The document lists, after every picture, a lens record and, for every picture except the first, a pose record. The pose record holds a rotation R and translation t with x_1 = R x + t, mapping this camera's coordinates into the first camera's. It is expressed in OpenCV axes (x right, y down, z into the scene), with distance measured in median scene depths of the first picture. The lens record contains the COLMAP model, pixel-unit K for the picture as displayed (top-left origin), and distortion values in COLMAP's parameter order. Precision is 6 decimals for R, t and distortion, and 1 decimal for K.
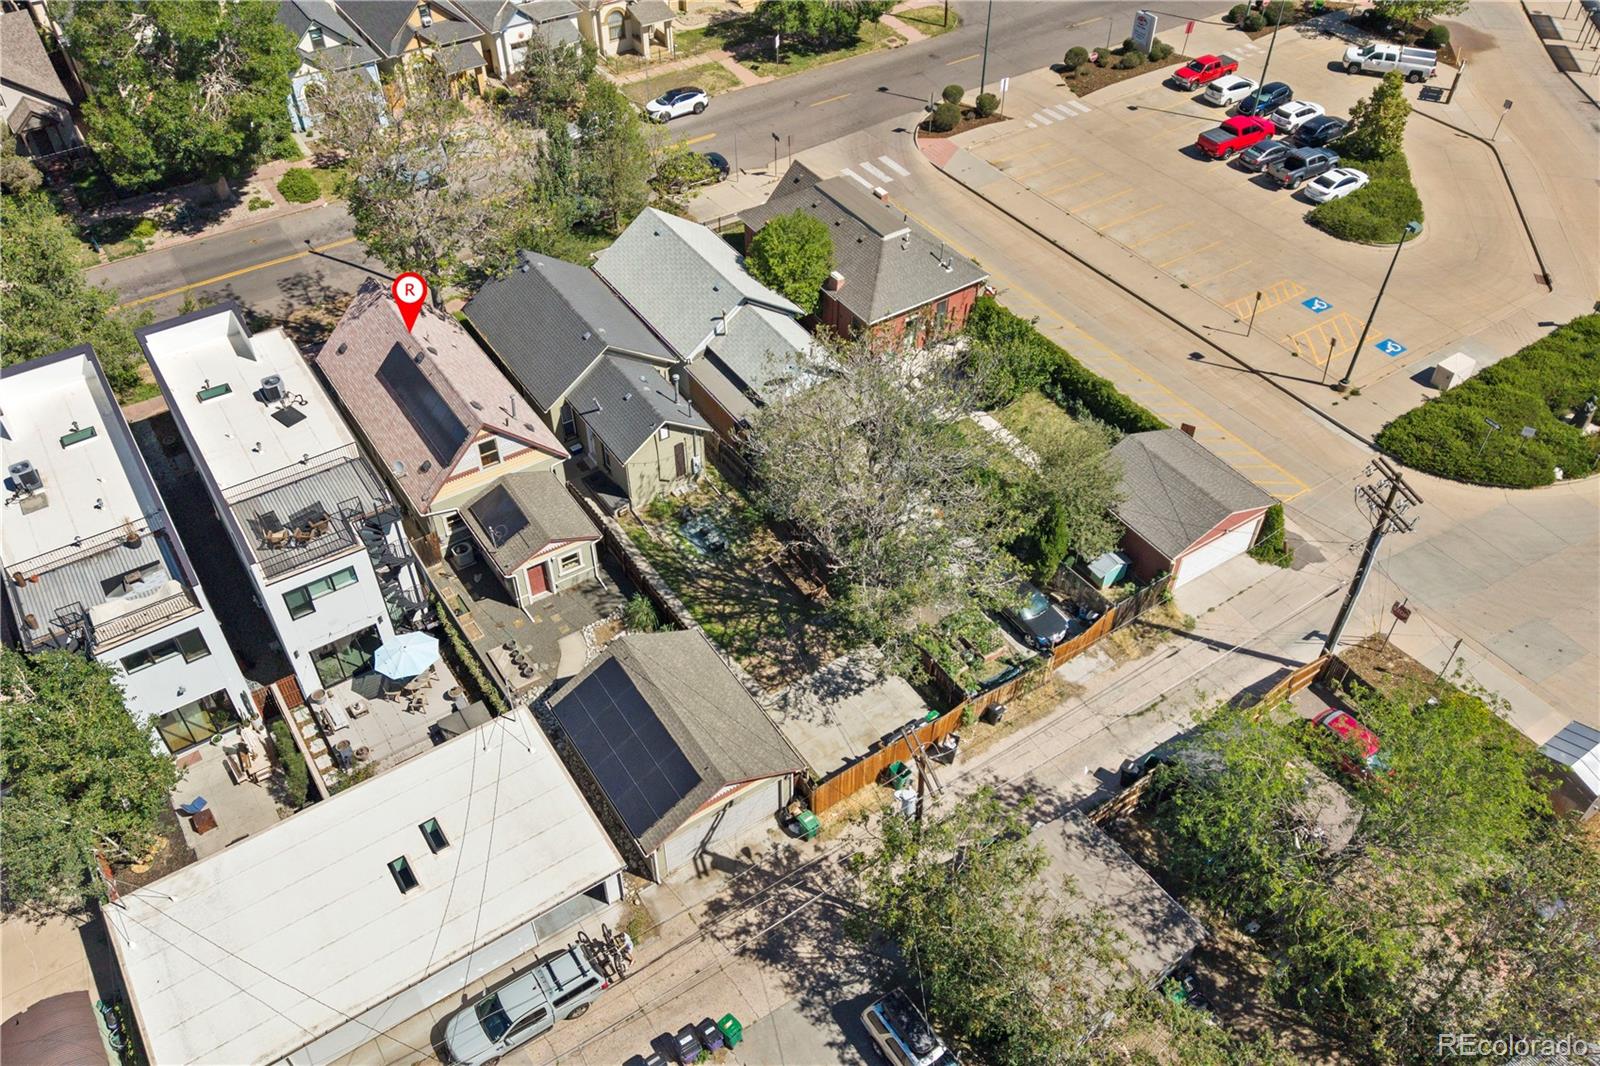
lens RADIAL K [[1251.6, 0, 800.0], [0, 1251.6, 533.0], [0, 0, 1]] dist [0.036869, -0.041027]
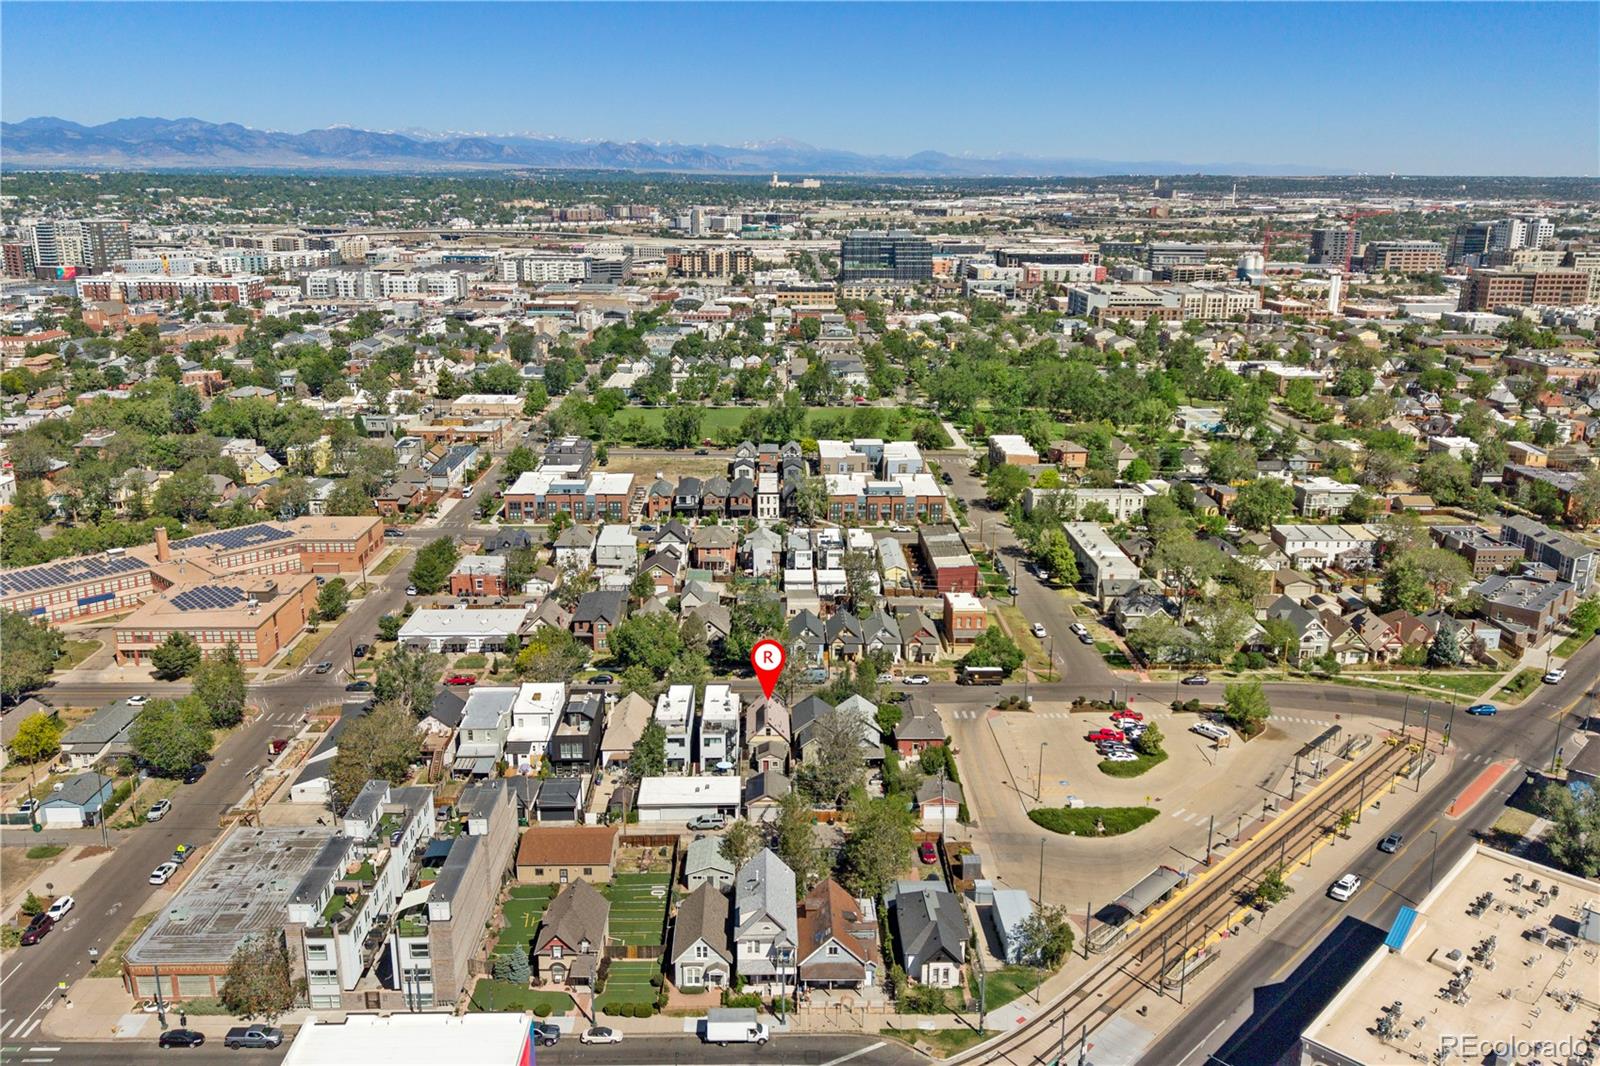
lens RADIAL K [[1251.6, 0, 800.0], [0, 1251.6, 533.0], [0, 0, 1]] dist [0.036869, -0.041027]
pose [[0.844602, 0.147482, -0.514680, 1.115849], [-0.377191, 0.846146, -0.376516, 0.539044], [0.379965, 0.512139, 0.770285, -1.431448]]
